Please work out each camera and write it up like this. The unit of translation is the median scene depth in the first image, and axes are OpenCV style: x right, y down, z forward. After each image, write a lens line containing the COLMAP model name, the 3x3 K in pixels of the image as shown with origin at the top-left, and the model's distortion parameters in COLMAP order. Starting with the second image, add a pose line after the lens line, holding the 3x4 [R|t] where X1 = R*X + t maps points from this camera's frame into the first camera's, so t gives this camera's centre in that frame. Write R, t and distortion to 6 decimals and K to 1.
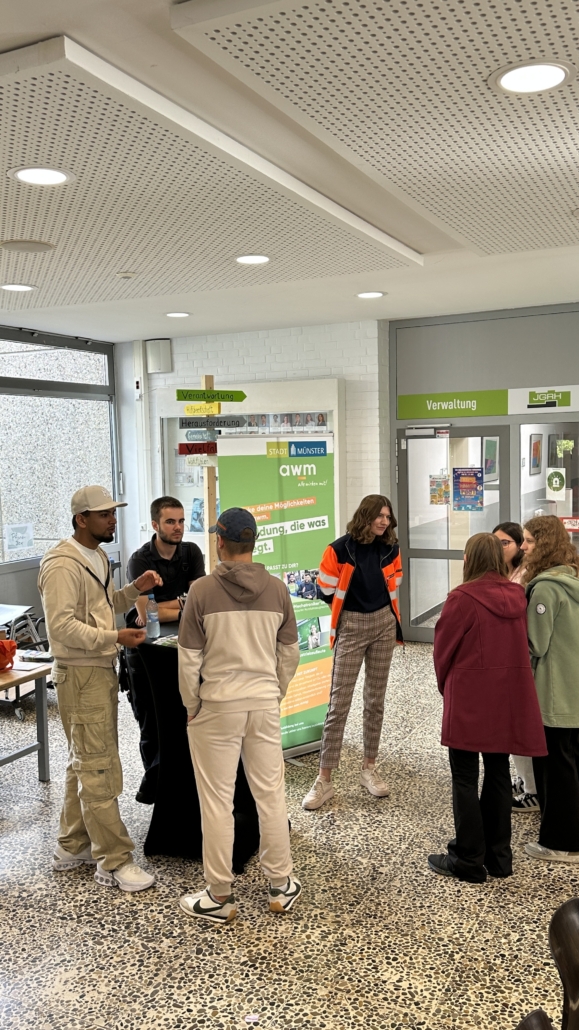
lens RADIAL K [[876.4, 0, 291.3], [0, 876.4, 520.5], [0, 0, 1]] dist [0.021125, 0.002194]
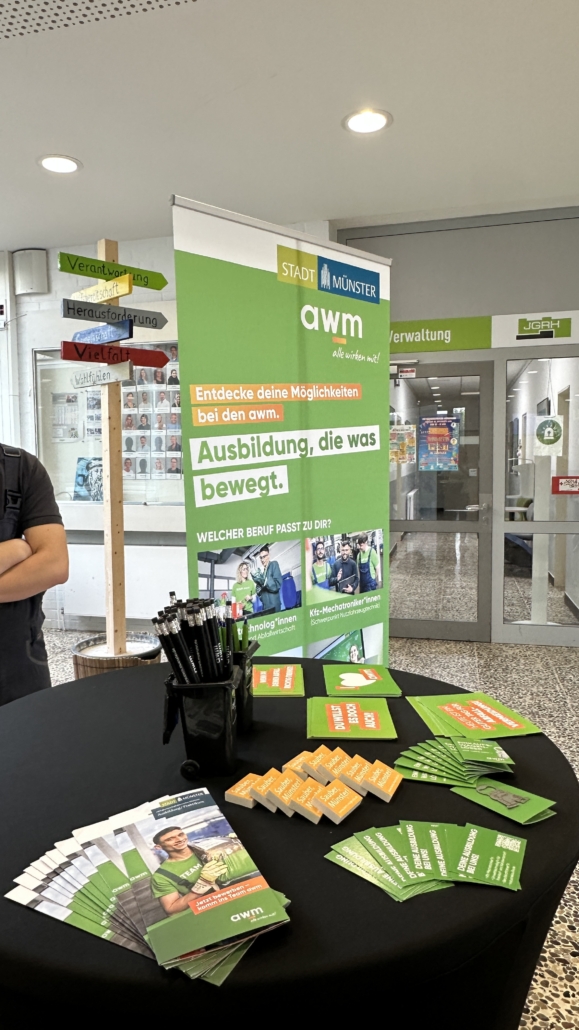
lens RADIAL K [[682.9, 0, 283.9], [0, 682.9, 513.0], [0, 0, 1]] dist [-0.003378, -0.001075]
pose [[0.979966, -0.002744, 0.199148, -0.076065], [0.003873, 0.999979, -0.005280, 0.039171], [-0.199129, 0.005945, 0.979955, 0.533306]]
